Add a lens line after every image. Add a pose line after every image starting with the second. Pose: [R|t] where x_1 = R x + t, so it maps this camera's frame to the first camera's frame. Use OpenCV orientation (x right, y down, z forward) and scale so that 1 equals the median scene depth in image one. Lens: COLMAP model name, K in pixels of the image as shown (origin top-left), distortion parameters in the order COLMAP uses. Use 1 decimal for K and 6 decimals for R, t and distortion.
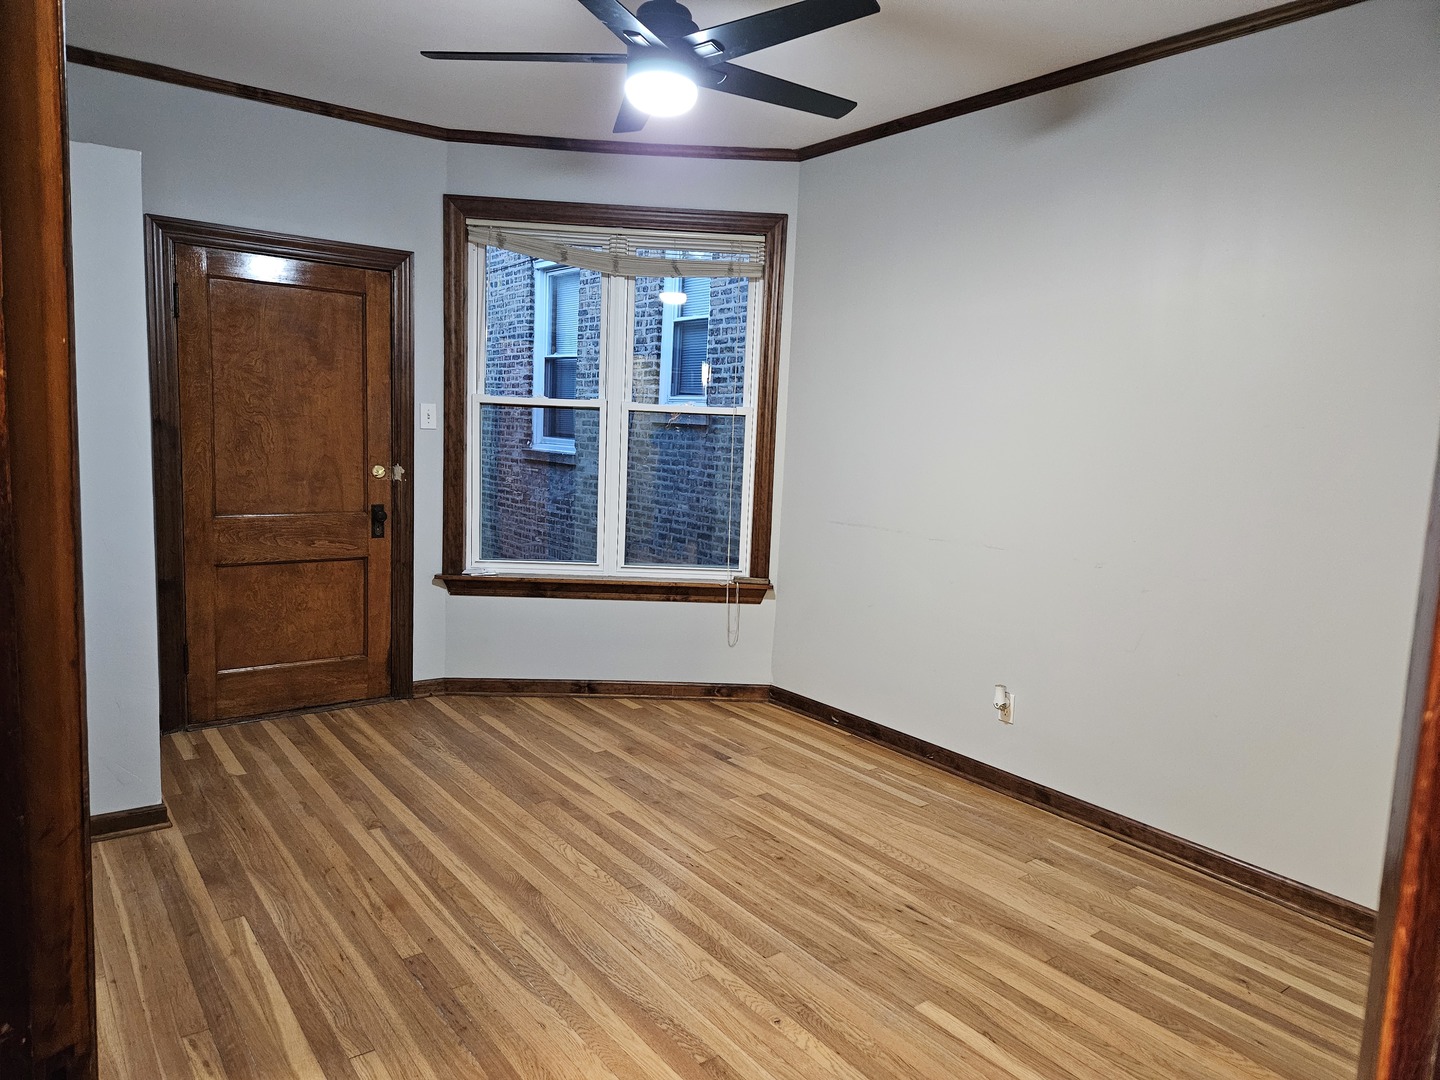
lens RADIAL K [[956.9, 0, 720.7], [0, 956.9, 544.2], [0, 0, 1]] dist [0.075940, -0.072880]
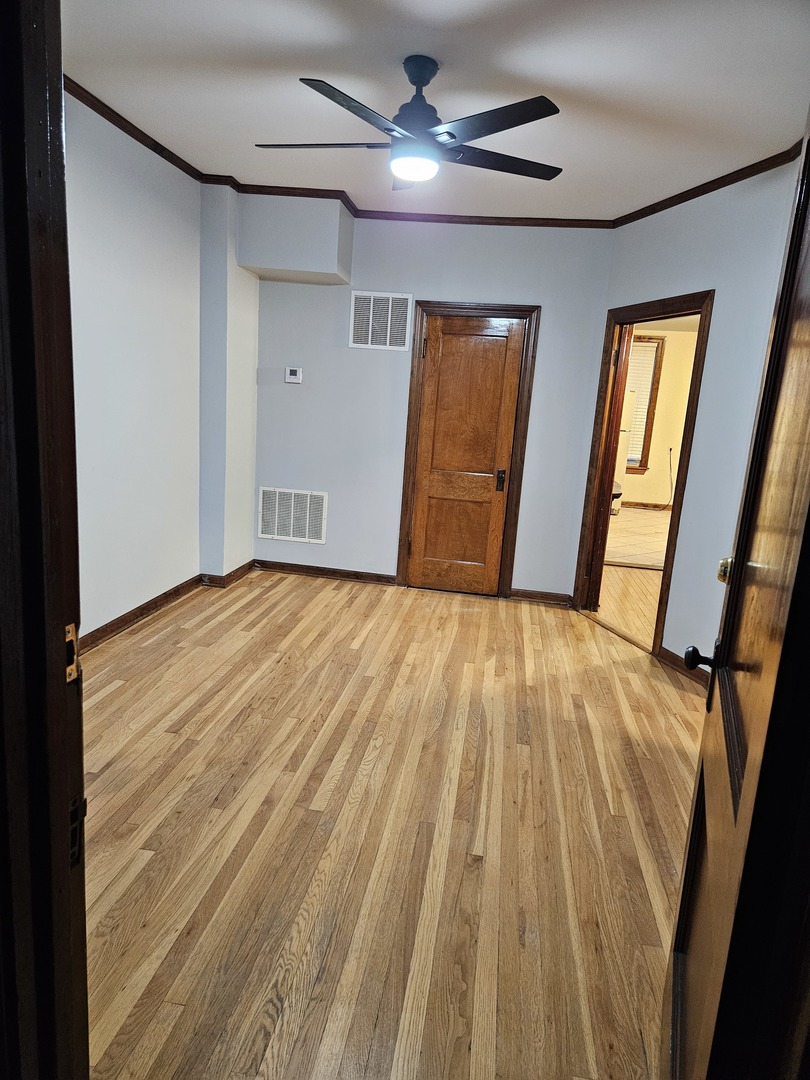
lens RADIAL K [[717.7, 0, 399.3], [0, 717.7, 548.5], [0, 0, 1]] dist [0.075940, -0.072880]
pose [[-0.689631, -0.234719, 0.685067, -0.837421], [-0.001466, 0.946465, 0.322804, -0.260590], [-0.724159, 0.221612, -0.653055, 1.683091]]
